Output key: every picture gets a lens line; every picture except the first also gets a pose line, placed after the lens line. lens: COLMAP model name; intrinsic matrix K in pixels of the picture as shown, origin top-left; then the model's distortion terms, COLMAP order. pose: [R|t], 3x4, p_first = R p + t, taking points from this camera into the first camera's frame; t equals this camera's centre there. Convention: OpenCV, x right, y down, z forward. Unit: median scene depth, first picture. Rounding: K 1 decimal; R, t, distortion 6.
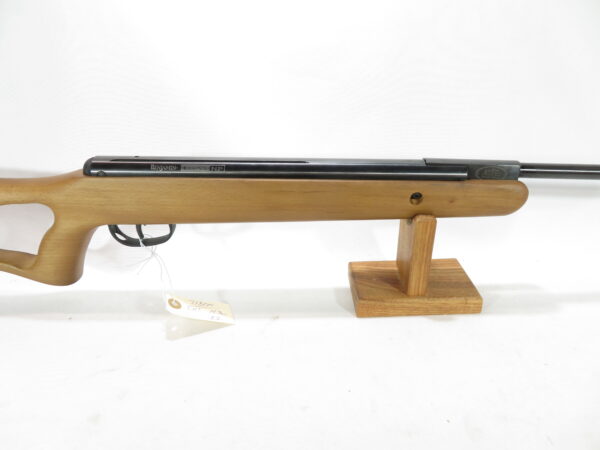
lens RADIAL K [[458.4, 0, 301.5], [0, 458.4, 221.7], [0, 0, 1]] dist [0.088308, 0.000583]
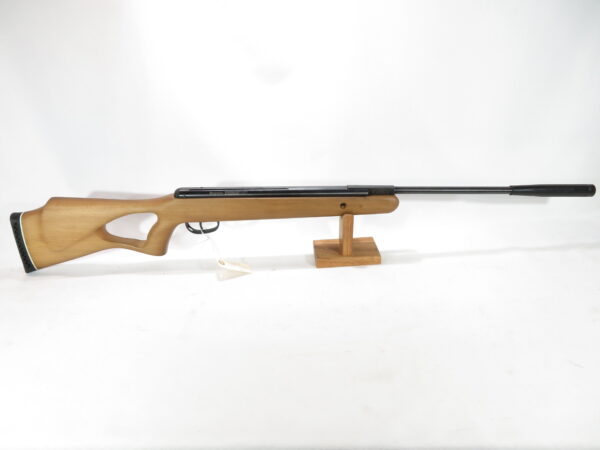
lens RADIAL K [[458.4, 0, 299.9], [0, 458.4, 227.1], [0, 0, 1]] dist [0.088308, 0.000583]
pose [[0.999356, -0.024199, 0.026507, 0.004754], [0.023856, 0.999629, 0.013168, 0.010990], [-0.026816, -0.012528, 0.999562, -0.913718]]
